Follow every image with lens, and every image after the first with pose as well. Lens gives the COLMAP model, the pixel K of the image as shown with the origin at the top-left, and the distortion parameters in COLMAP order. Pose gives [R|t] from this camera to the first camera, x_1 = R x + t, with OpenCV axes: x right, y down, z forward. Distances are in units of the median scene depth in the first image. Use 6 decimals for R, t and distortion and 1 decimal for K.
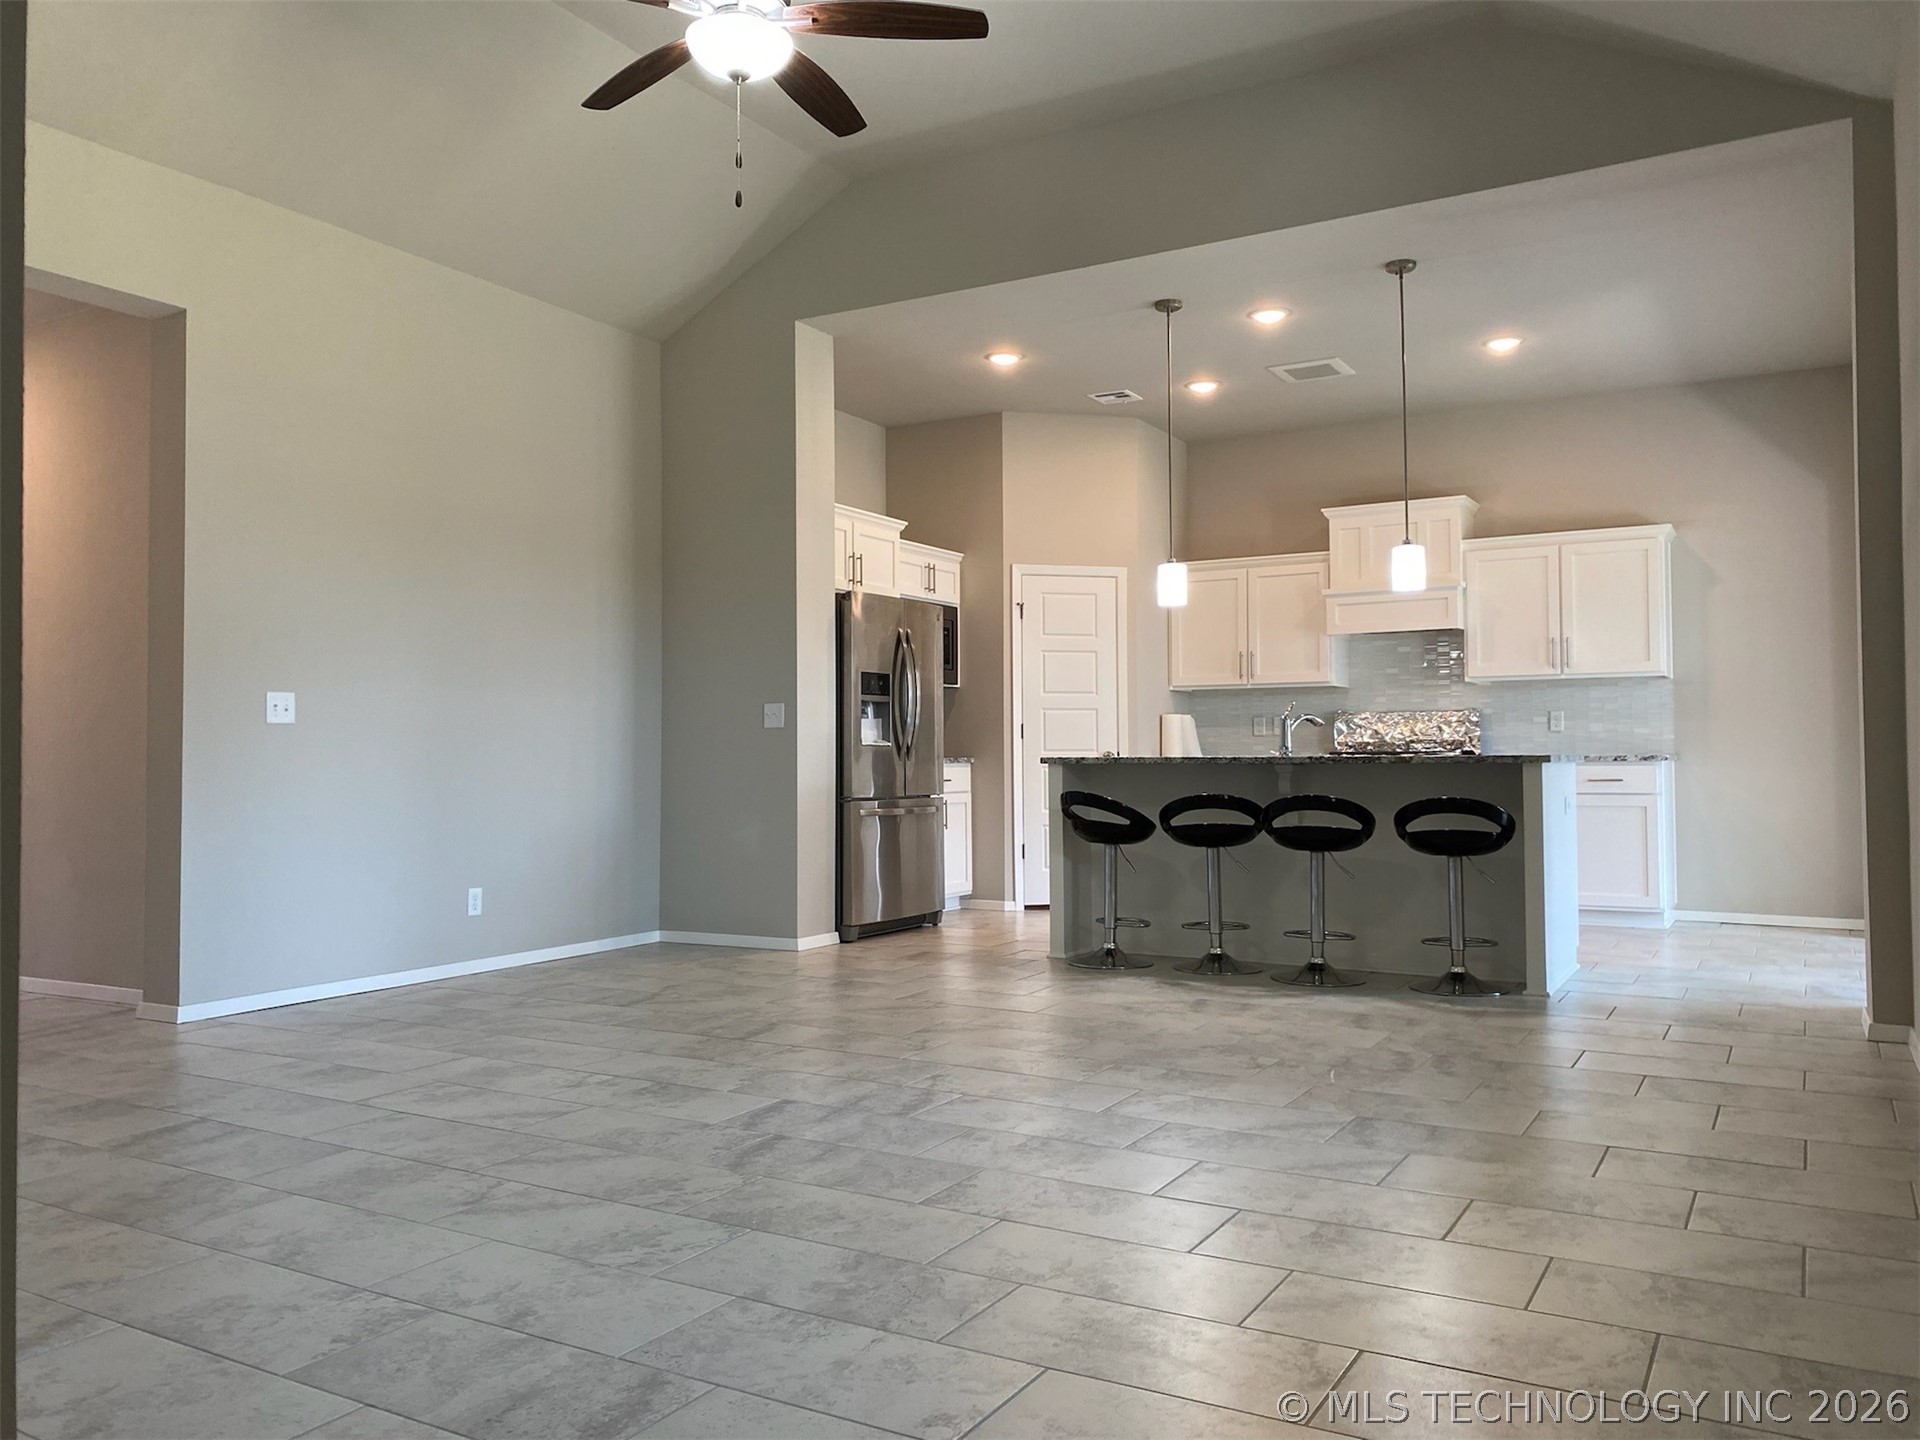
lens RADIAL K [[1452.9, 0, 963.4], [0, 1452.9, 716.2], [0, 0, 1]] dist [0.010000, -0.031393]
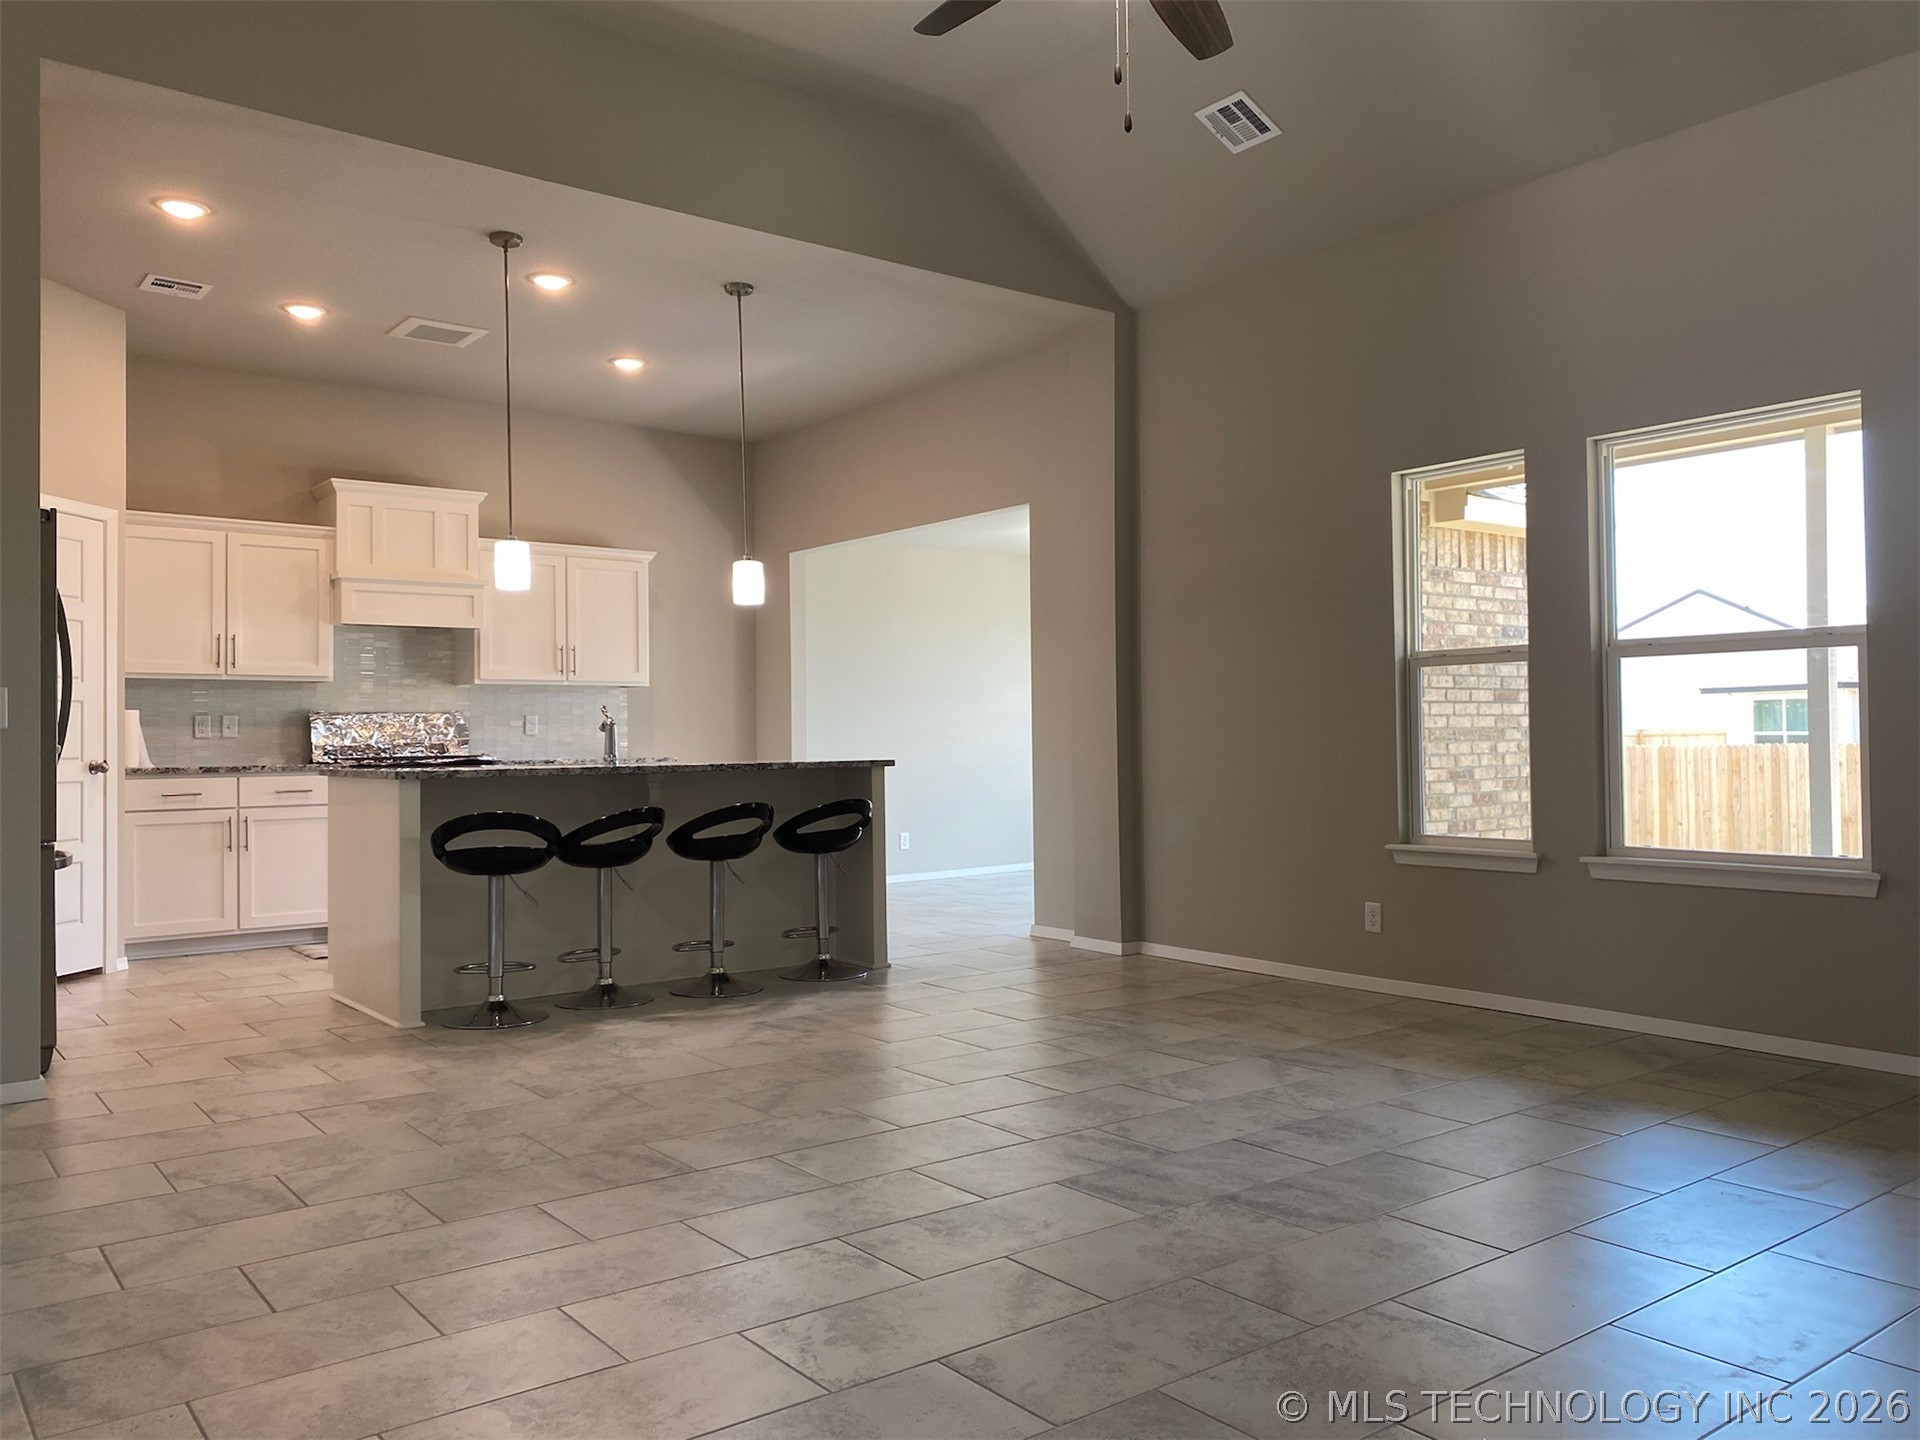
lens RADIAL K [[1452.9, 0, 957.6], [0, 1452.9, 714.8], [0, 0, 1]] dist [0.010000, -0.031393]
pose [[0.379991, 0.015108, 0.924867, -0.444232], [-0.020987, 0.999750, -0.007709, -0.002275], [-0.924752, -0.016481, 0.380213, 0.344688]]
